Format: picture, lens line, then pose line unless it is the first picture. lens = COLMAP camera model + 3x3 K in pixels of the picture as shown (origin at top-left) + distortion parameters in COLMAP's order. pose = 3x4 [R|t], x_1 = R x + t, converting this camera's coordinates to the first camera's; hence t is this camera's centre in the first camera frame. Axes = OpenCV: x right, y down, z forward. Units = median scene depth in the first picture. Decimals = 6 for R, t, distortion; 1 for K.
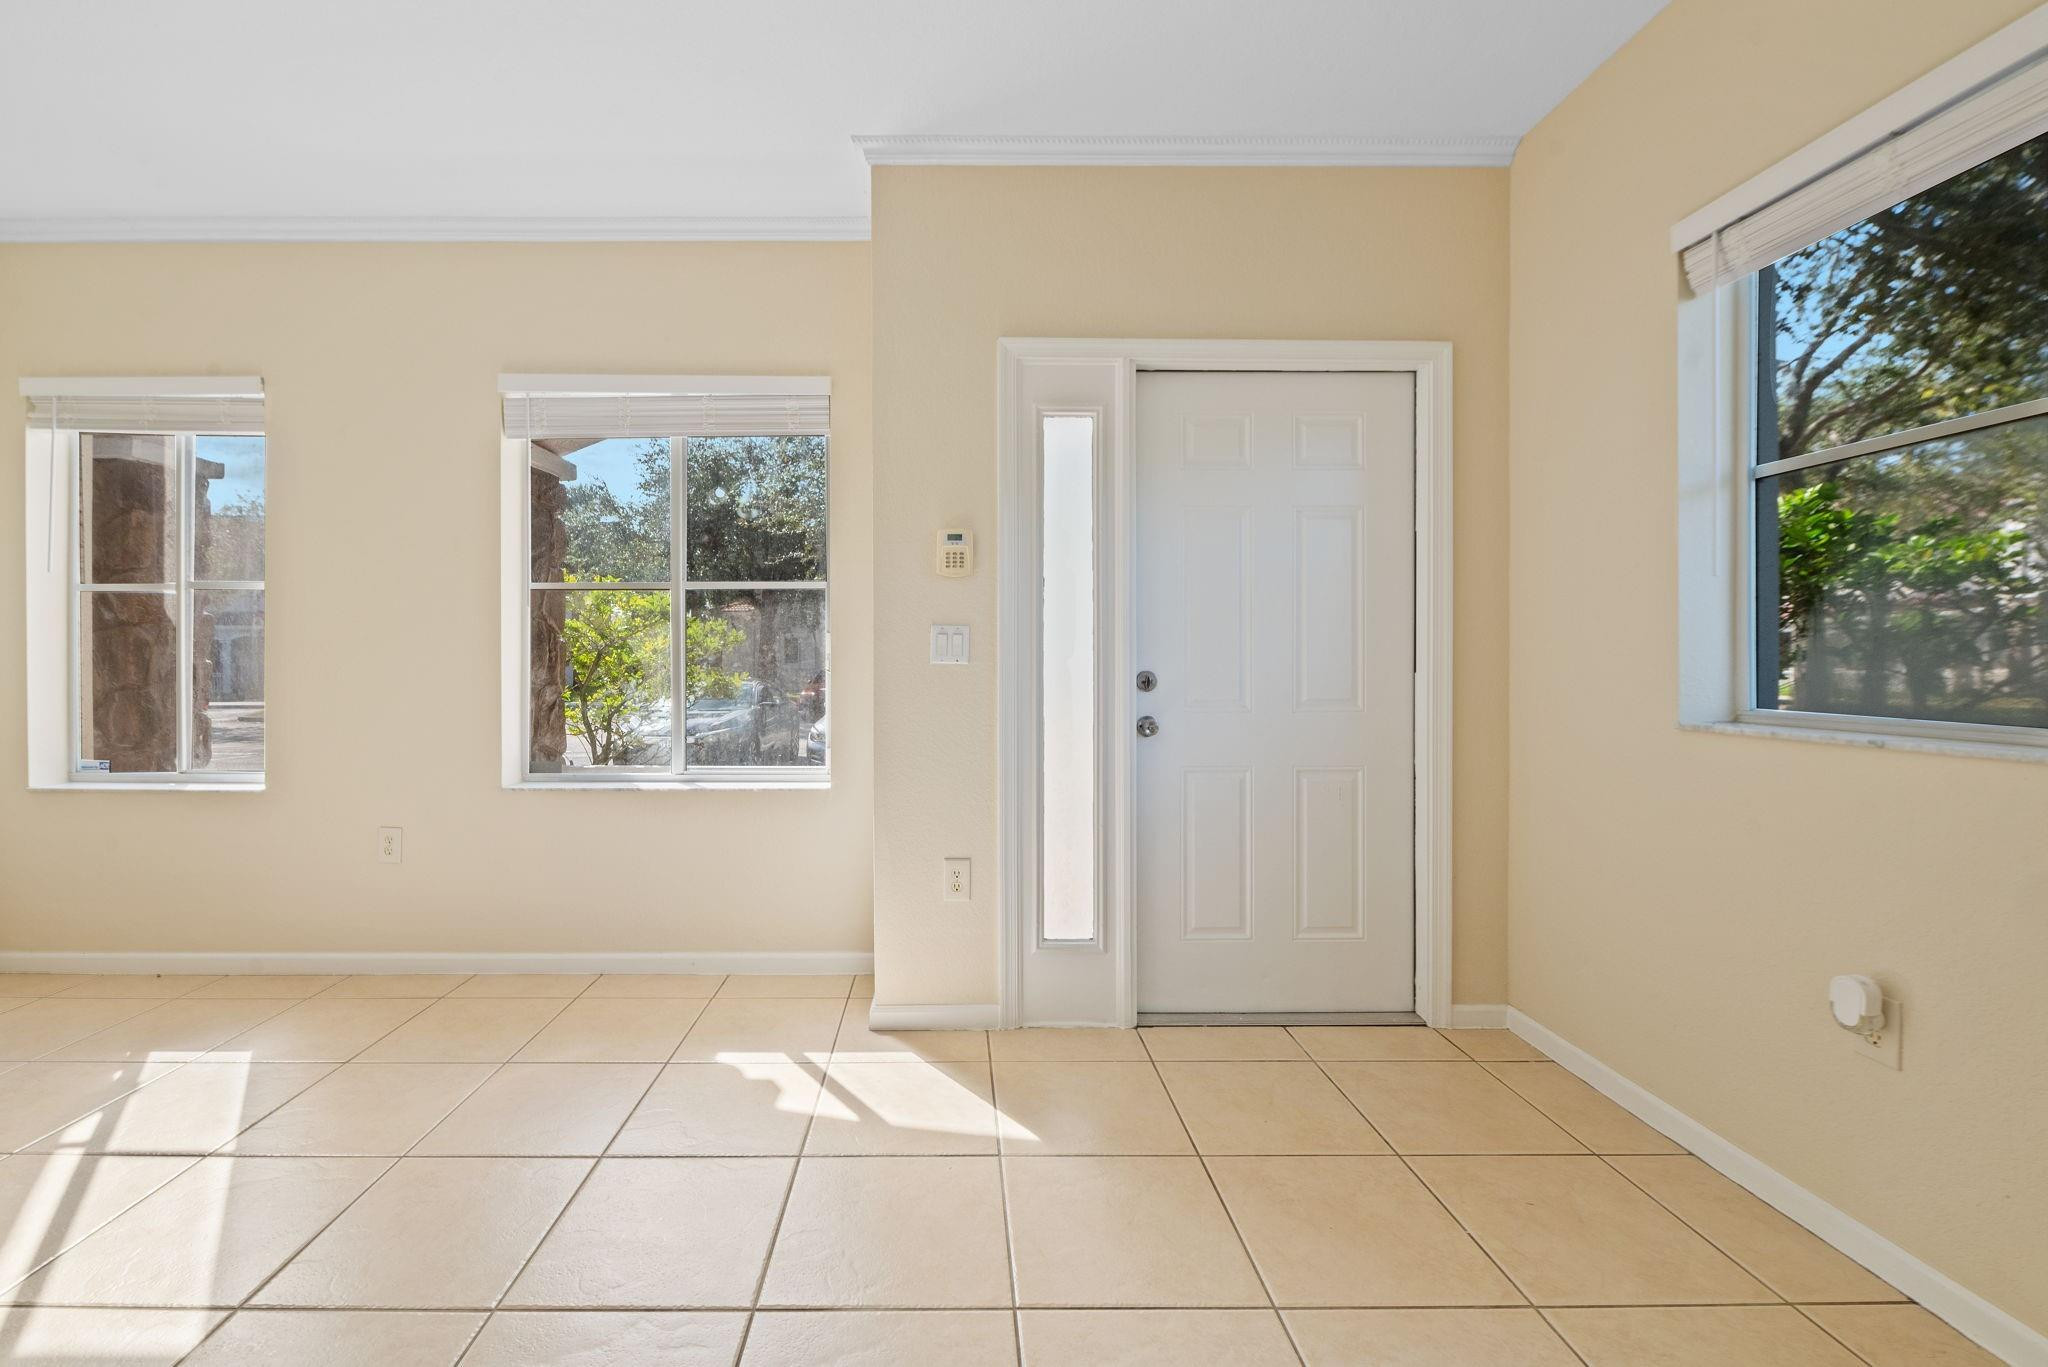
lens RADIAL K [[796.1, 0, 1017.5], [0, 796.1, 663.9], [0, 0, 1]] dist [-0.010239, -0.000068]
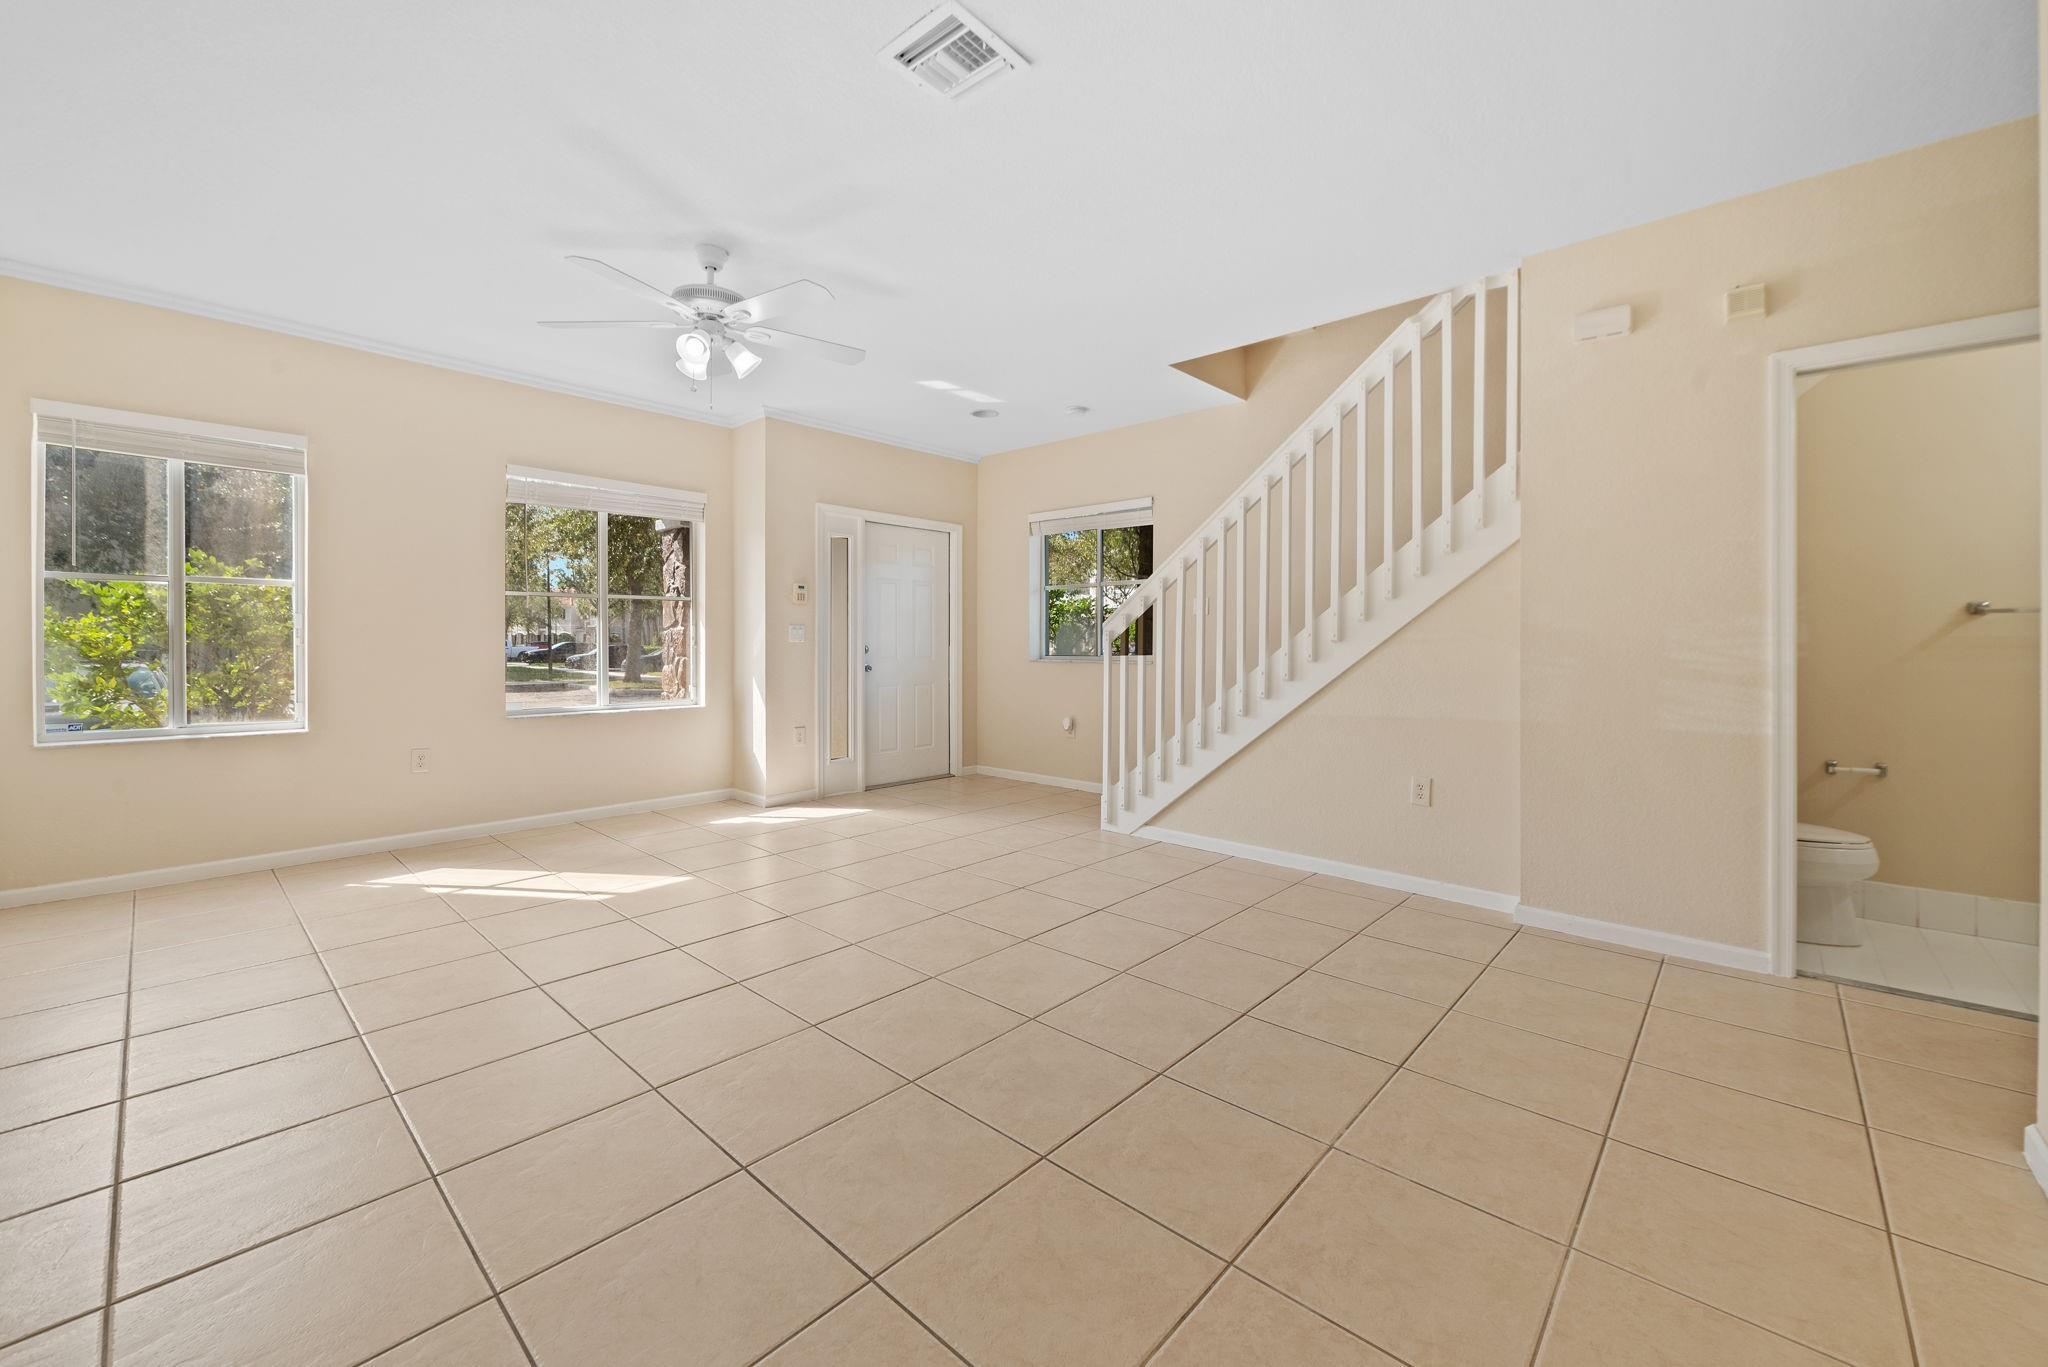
lens RADIAL K [[796.1, 0, 1017.5], [0, 796.1, 663.9], [0, 0, 1]] dist [-0.010239, -0.000068]
pose [[0.693836, -0.016647, 0.719940, -1.294151], [0.004339, 0.999811, 0.018936, 0.022373], [-0.720120, -0.010014, 0.693777, -1.042394]]
